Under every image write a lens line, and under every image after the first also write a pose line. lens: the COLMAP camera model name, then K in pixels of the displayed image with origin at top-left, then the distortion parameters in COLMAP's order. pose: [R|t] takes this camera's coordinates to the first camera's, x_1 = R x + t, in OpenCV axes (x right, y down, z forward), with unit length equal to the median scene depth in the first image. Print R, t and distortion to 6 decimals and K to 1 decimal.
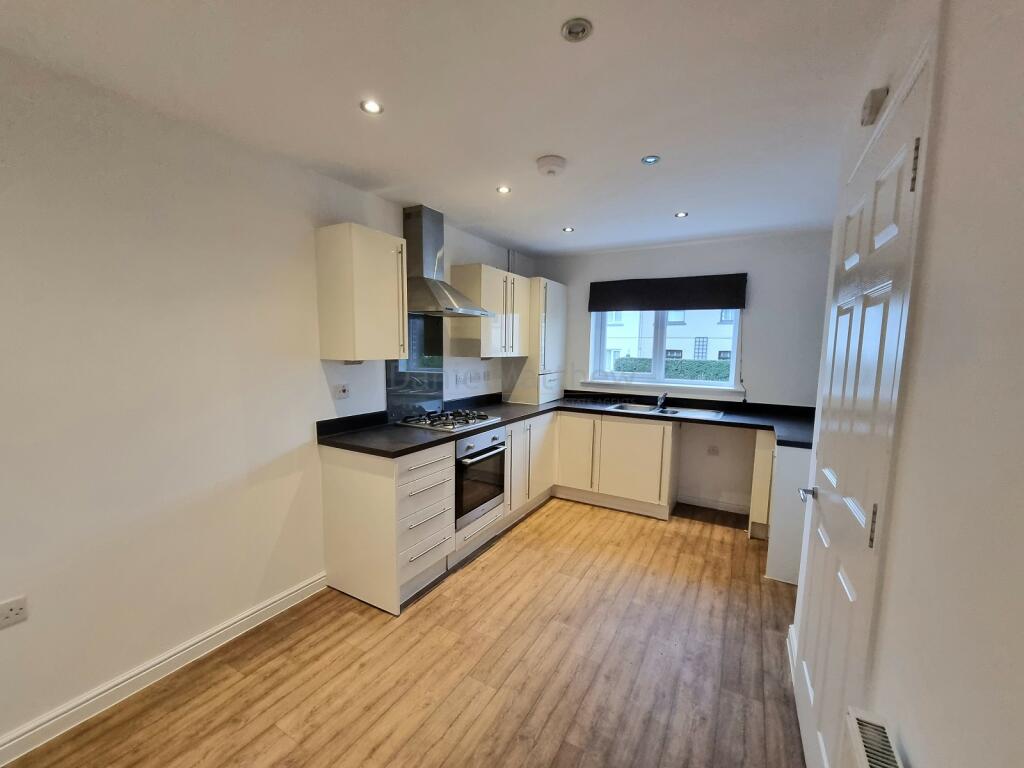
lens RADIAL K [[417.6, 0, 518.6], [0, 417.6, 394.3], [0, 0, 1]] dist [-0.009921, 0.000231]
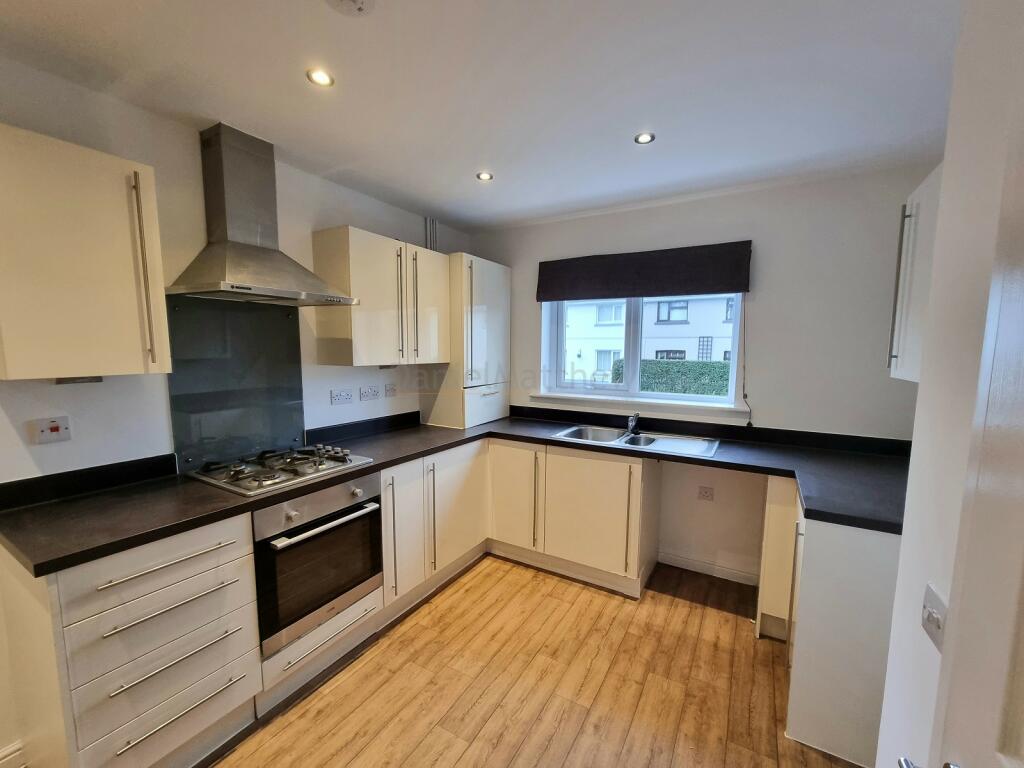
lens RADIAL K [[412.5, 0, 523.8], [0, 412.5, 395.6], [0, 0, 1]] dist [-0.006805, 0.000151]
pose [[0.999895, -0.010010, -0.010449, 0.175500], [0.010003, 0.999950, -0.000681, -0.034834], [0.010455, 0.000577, 0.999945, 0.312138]]
